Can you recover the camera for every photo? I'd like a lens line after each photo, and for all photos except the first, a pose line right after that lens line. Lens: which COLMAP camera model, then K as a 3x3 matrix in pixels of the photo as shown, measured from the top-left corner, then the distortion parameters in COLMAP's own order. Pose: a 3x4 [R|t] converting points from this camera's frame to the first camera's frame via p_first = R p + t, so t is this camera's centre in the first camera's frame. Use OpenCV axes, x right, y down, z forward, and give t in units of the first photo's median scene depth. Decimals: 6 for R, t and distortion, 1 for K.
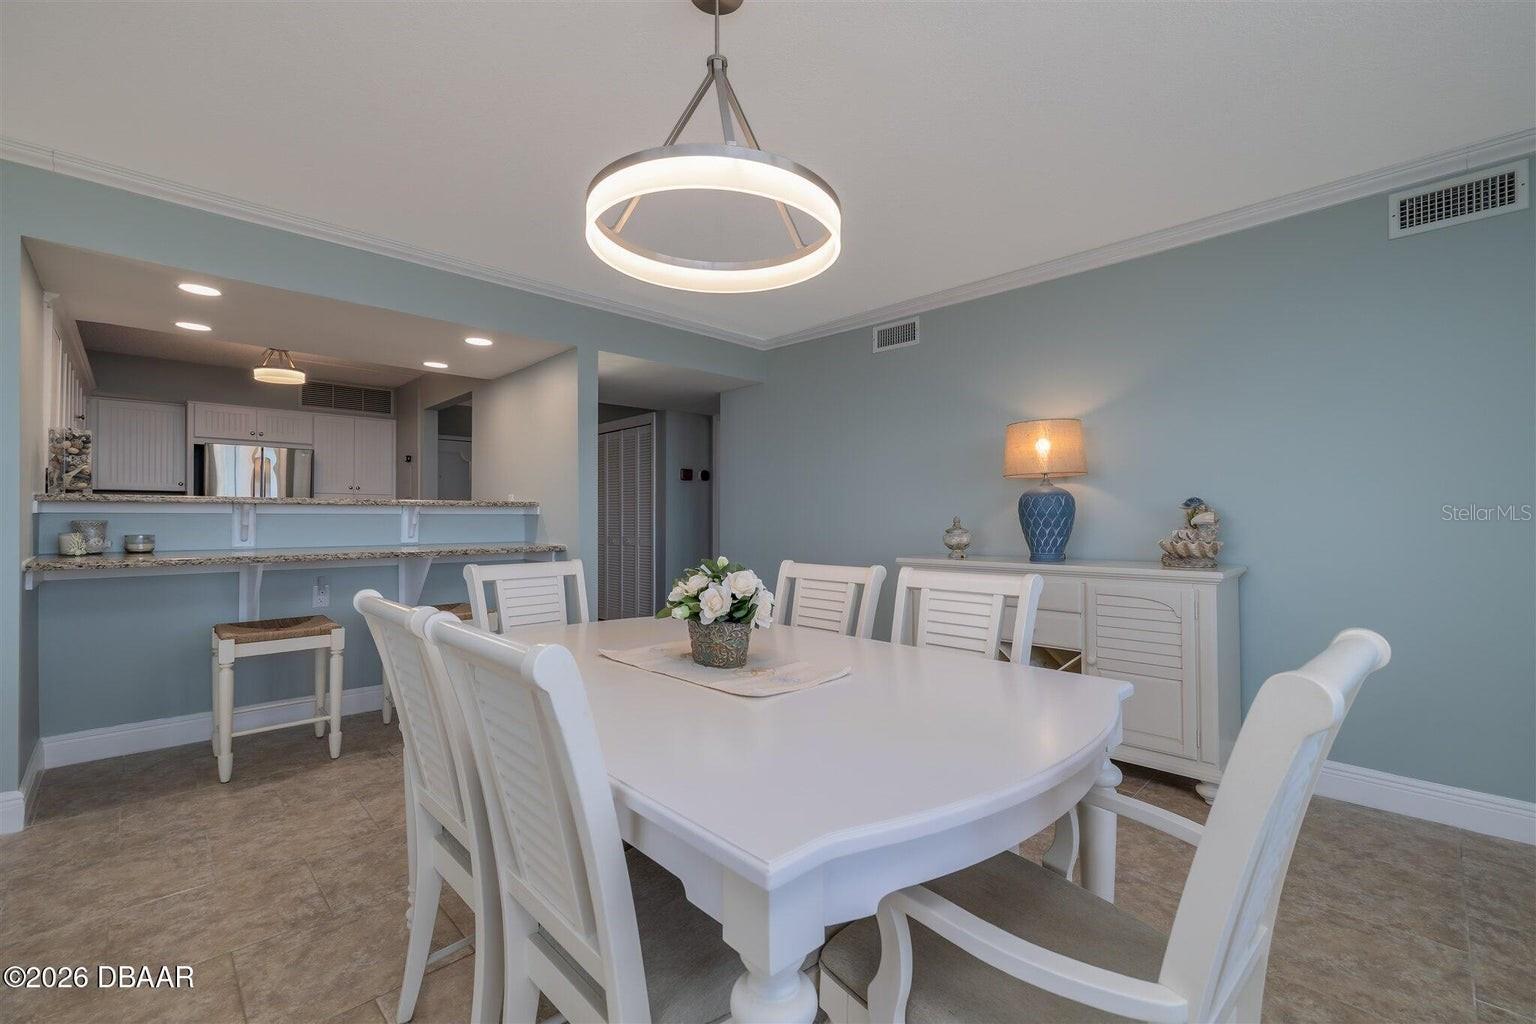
lens RADIAL K [[643.1, 0, 766.7], [0, 643.1, 513.6], [0, 0, 1]] dist [-0.002061, 0.000984]
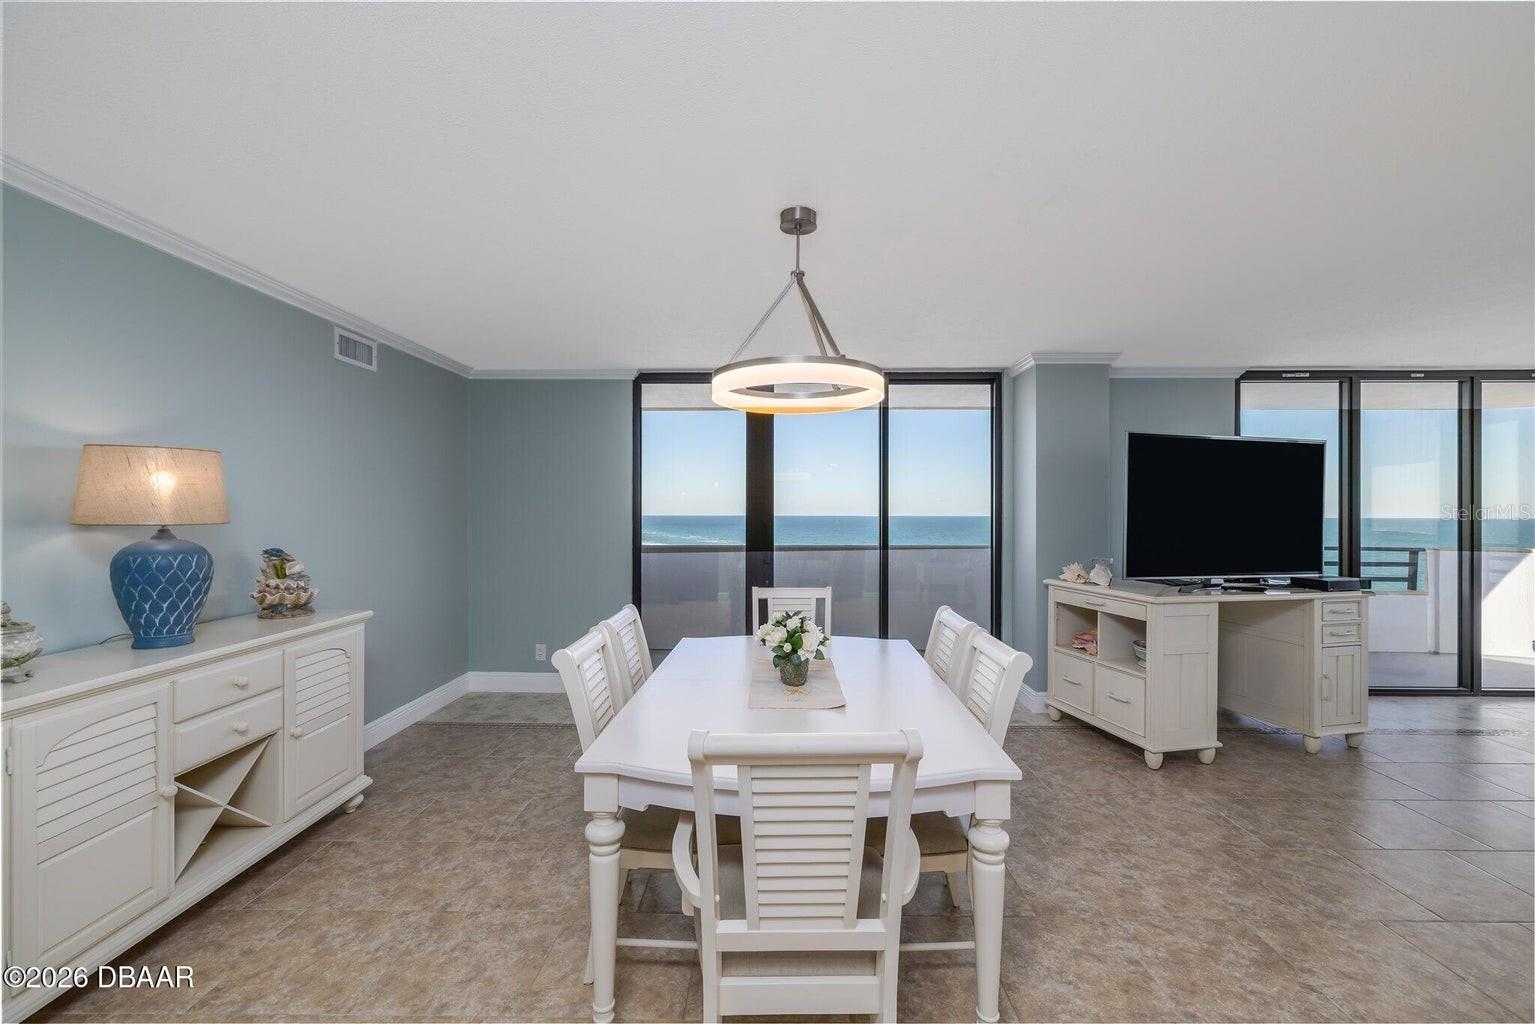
lens RADIAL K [[642.7, 0, 767.9], [0, 642.7, 511.6], [0, 0, 1]] dist [-0.002061, 0.000984]
pose [[-0.711856, -0.001211, 0.702325, -0.341072], [-0.003444, 0.999993, -0.001767, -0.048176], [-0.702317, -0.003677, -0.711855, 0.669820]]
